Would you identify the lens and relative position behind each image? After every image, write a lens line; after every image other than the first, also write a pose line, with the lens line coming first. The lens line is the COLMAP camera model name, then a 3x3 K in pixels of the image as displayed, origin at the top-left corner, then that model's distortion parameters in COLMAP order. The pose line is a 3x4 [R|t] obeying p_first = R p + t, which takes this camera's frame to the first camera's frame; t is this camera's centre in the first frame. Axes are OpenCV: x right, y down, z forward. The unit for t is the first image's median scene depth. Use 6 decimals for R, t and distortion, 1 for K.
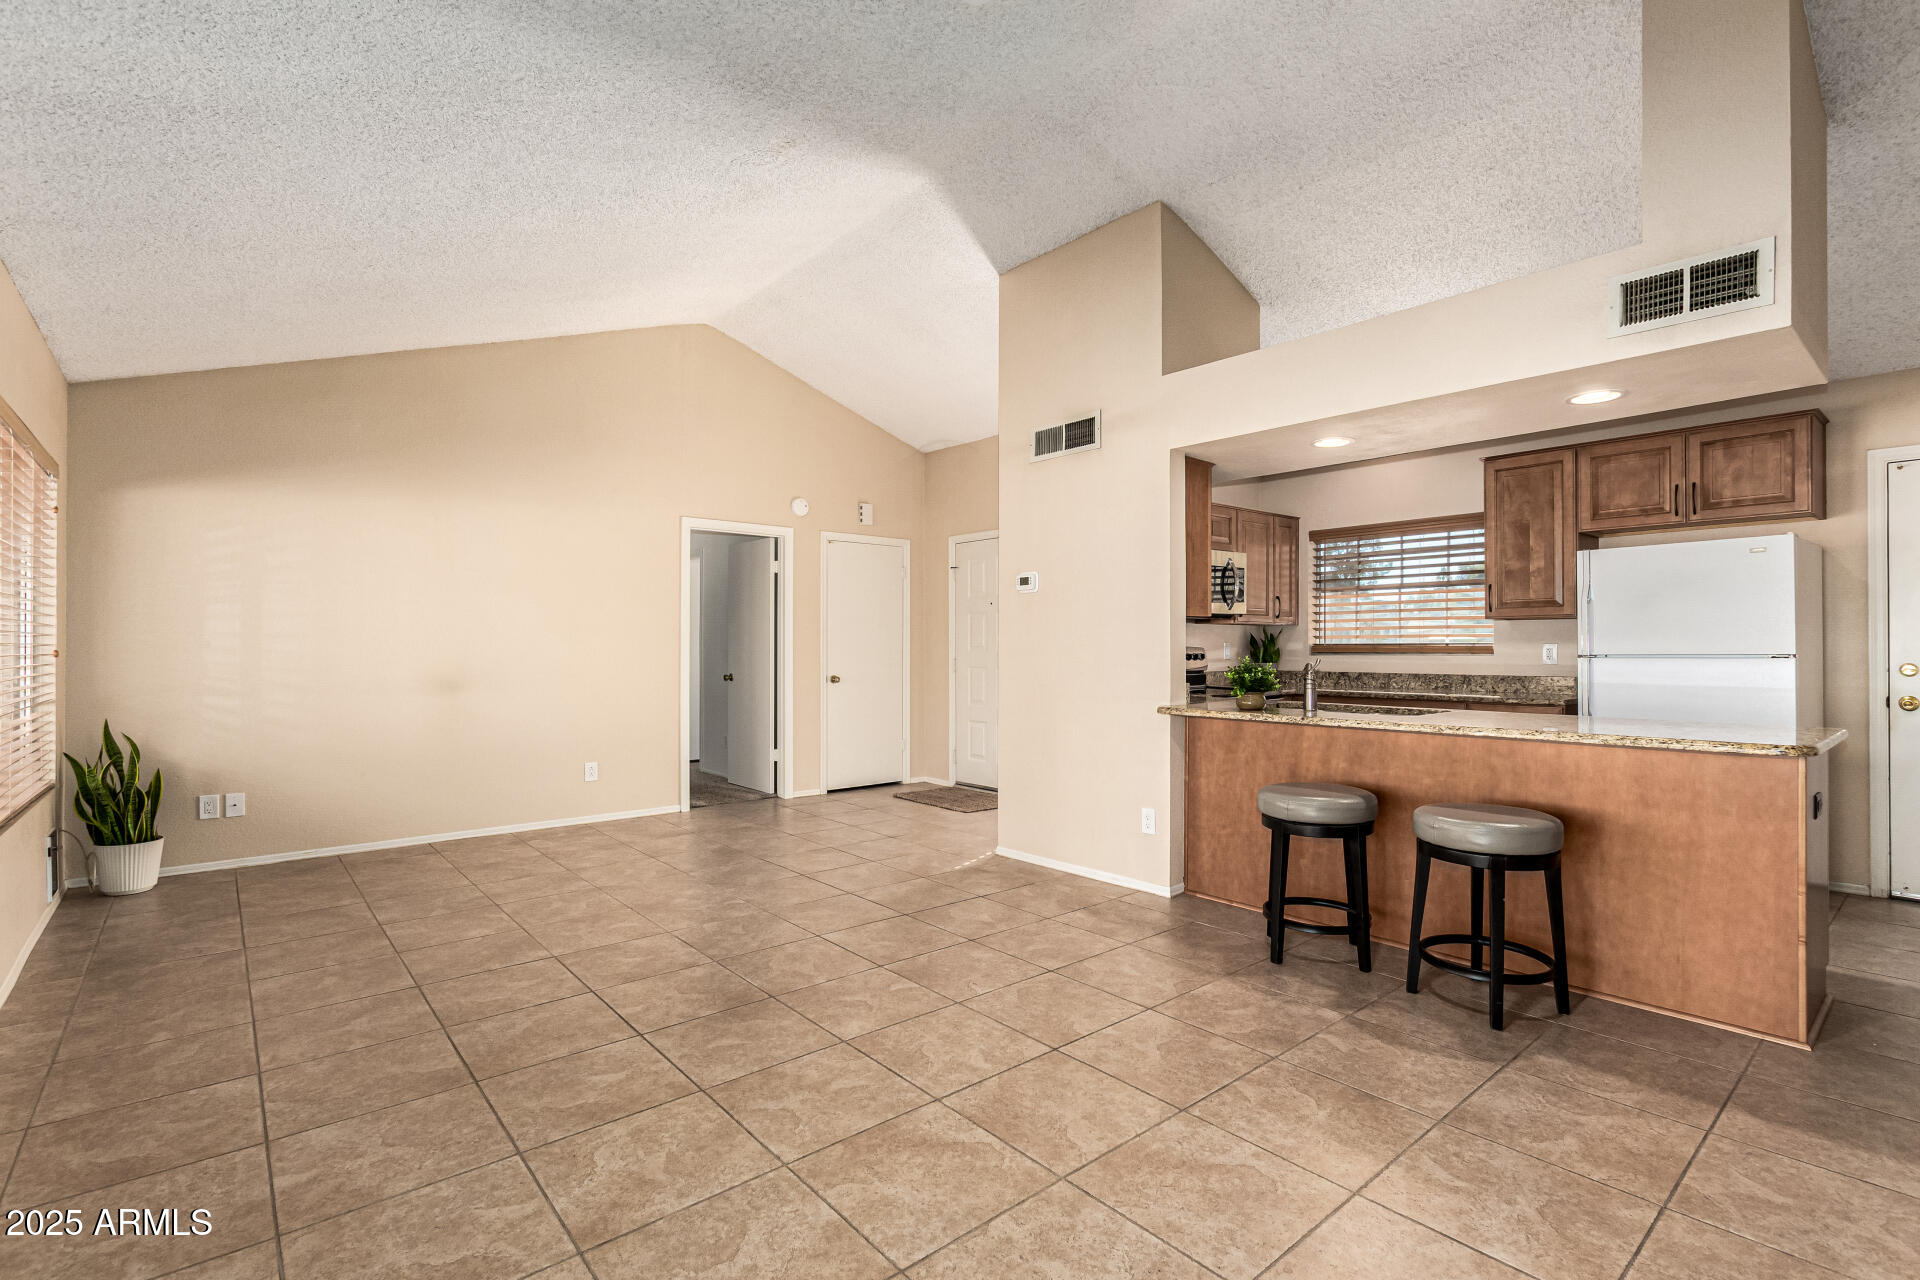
lens RADIAL K [[880.6, 0, 965.6], [0, 880.6, 644.3], [0, 0, 1]] dist [0.005151, -0.003886]
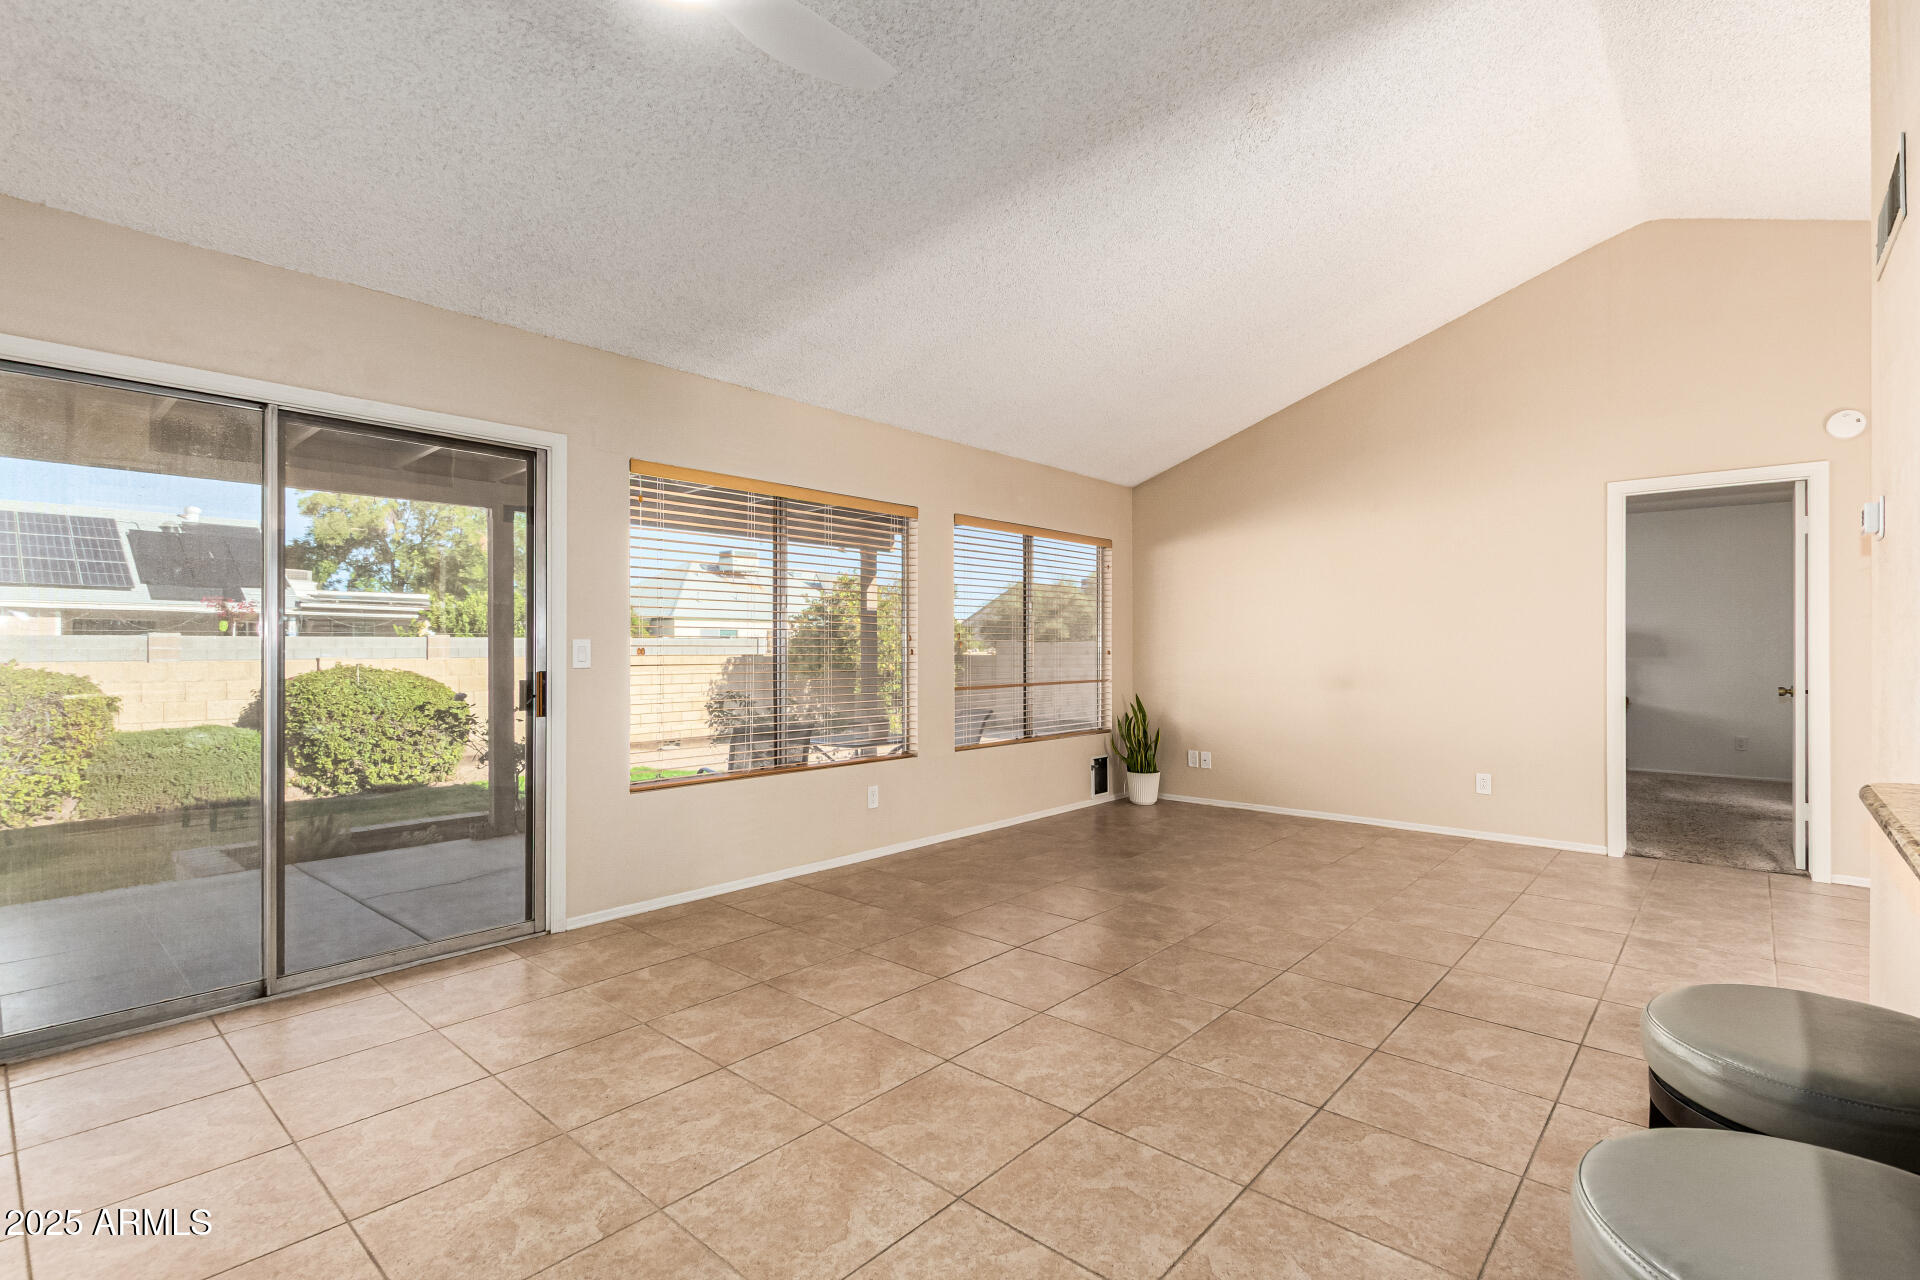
lens RADIAL K [[880.6, 0, 962.9], [0, 880.6, 649.7], [0, 0, 1]] dist [0.005151, -0.003886]
pose [[0.133399, 0.001952, -0.991060, 0.813944], [0.005149, 0.999983, 0.002663, -0.000132], [0.991049, -0.005459, 0.133387, 0.670229]]
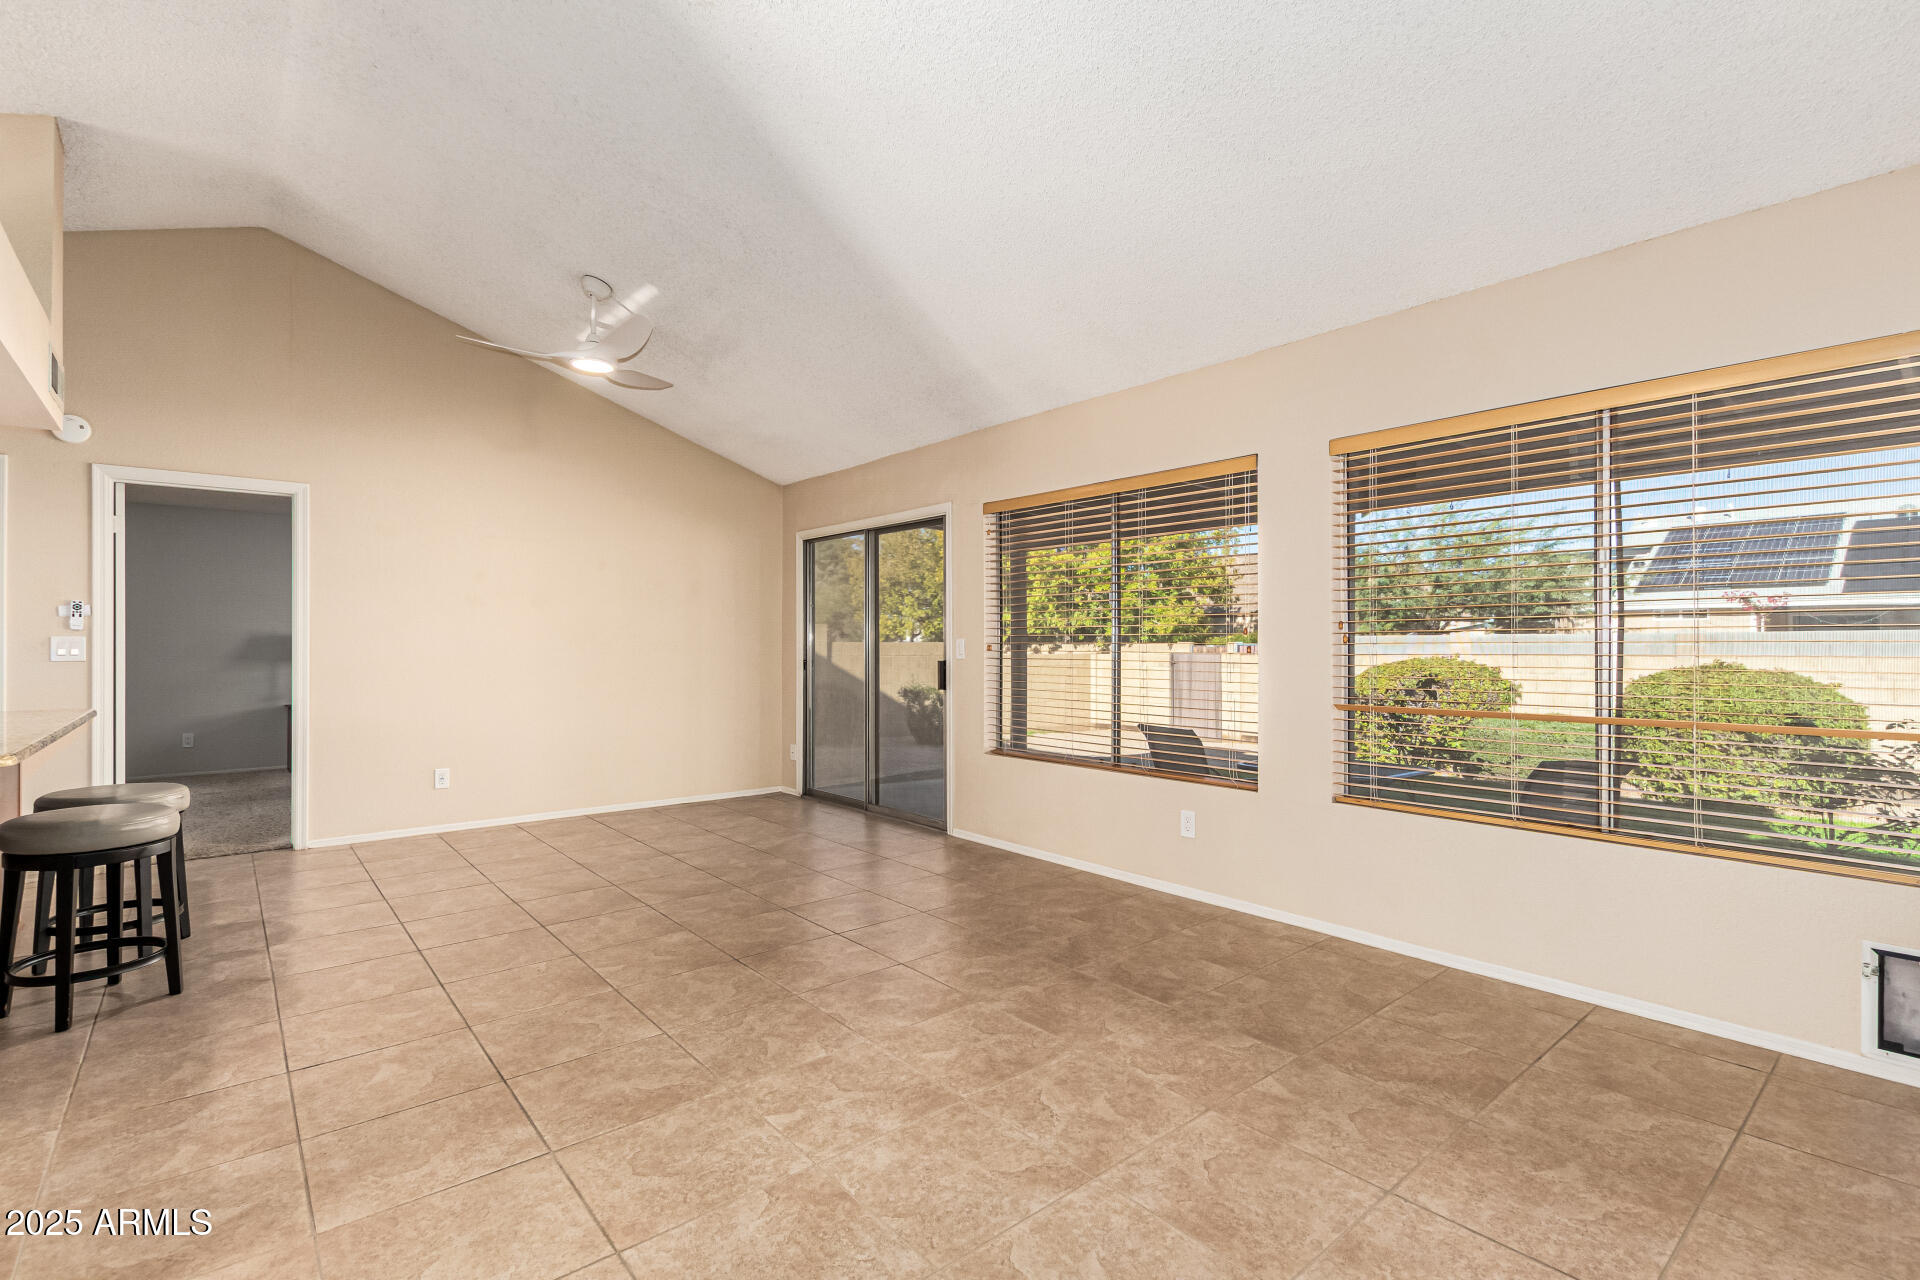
lens RADIAL K [[880.6, 0, 968.1], [0, 880.6, 638.0], [0, 0, 1]] dist [0.005151, -0.003886]
pose [[-0.999999, -0.000488, 0.001328, -0.511008], [-0.000504, 0.999927, -0.012093, 0.006246], [-0.001322, -0.012094, -0.999926, 2.105572]]
